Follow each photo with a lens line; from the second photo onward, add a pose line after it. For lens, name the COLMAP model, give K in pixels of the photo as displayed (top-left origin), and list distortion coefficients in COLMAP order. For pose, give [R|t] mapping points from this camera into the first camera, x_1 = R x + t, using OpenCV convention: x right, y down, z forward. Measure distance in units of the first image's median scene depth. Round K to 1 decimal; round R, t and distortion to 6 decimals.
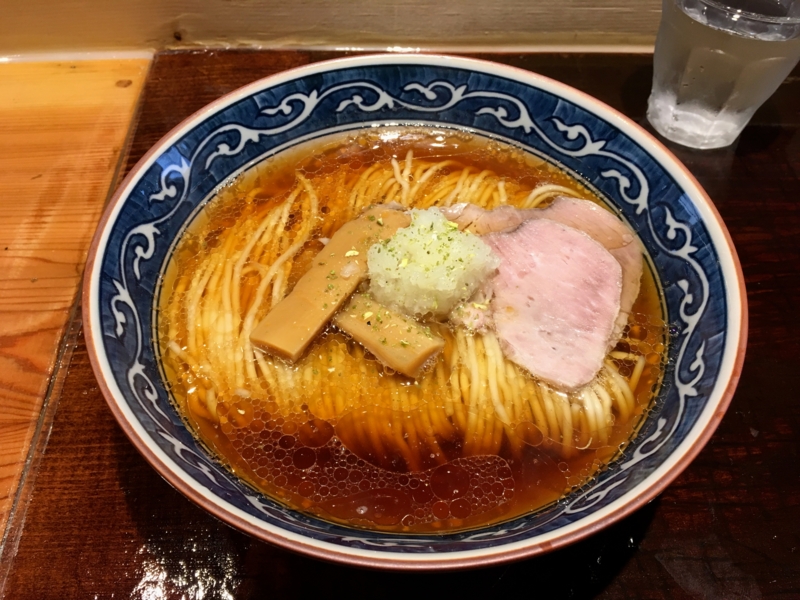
lens RADIAL K [[717.3, 0, 404.5], [0, 717.3, 305.3], [0, 0, 1]] dist [0.059348, -0.135659]
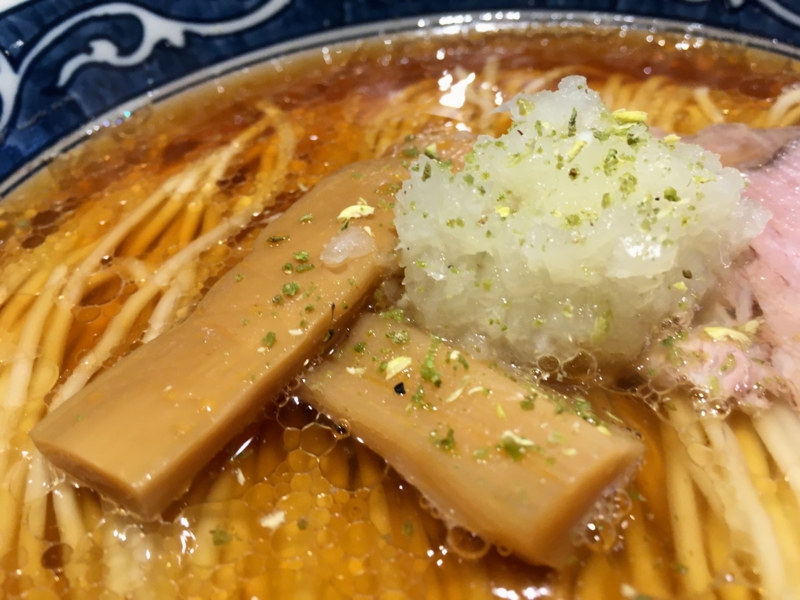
lens RADIAL K [[717.3, 0, 395.8], [0, 717.3, 313.0], [0, 0, 1]] dist [0.059348, -0.135659]
pose [[0.993864, -0.037886, -0.103915, -0.015171], [0.020568, 0.986425, -0.162918, 0.041649], [0.108677, 0.159781, 0.981152, 0.629942]]
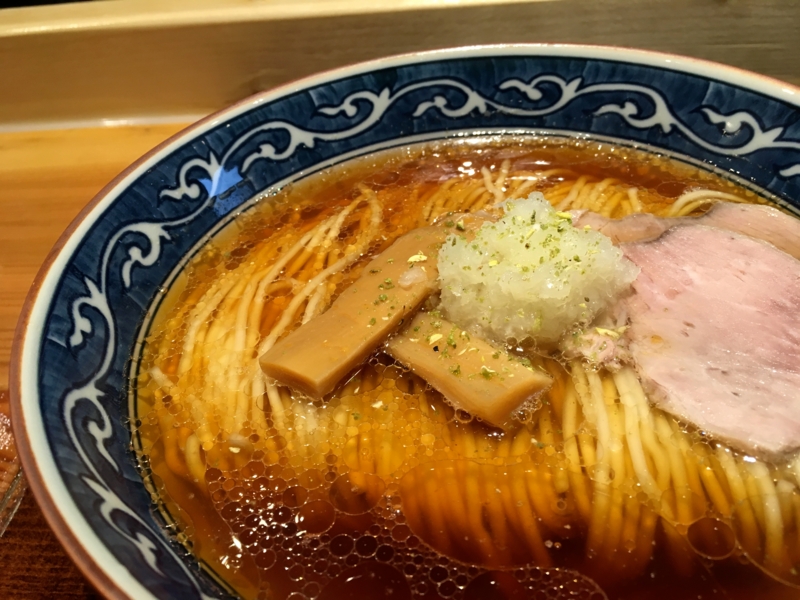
lens RADIAL K [[717.3, 0, 396.6], [0, 717.3, 299.4], [0, 0, 1]] dist [0.059348, -0.135659]
pose [[0.986472, 0.004324, -0.163870, 0.021695], [-0.039908, 0.975912, -0.214483, 0.117091], [0.158995, 0.218122, 0.962883, 0.321990]]
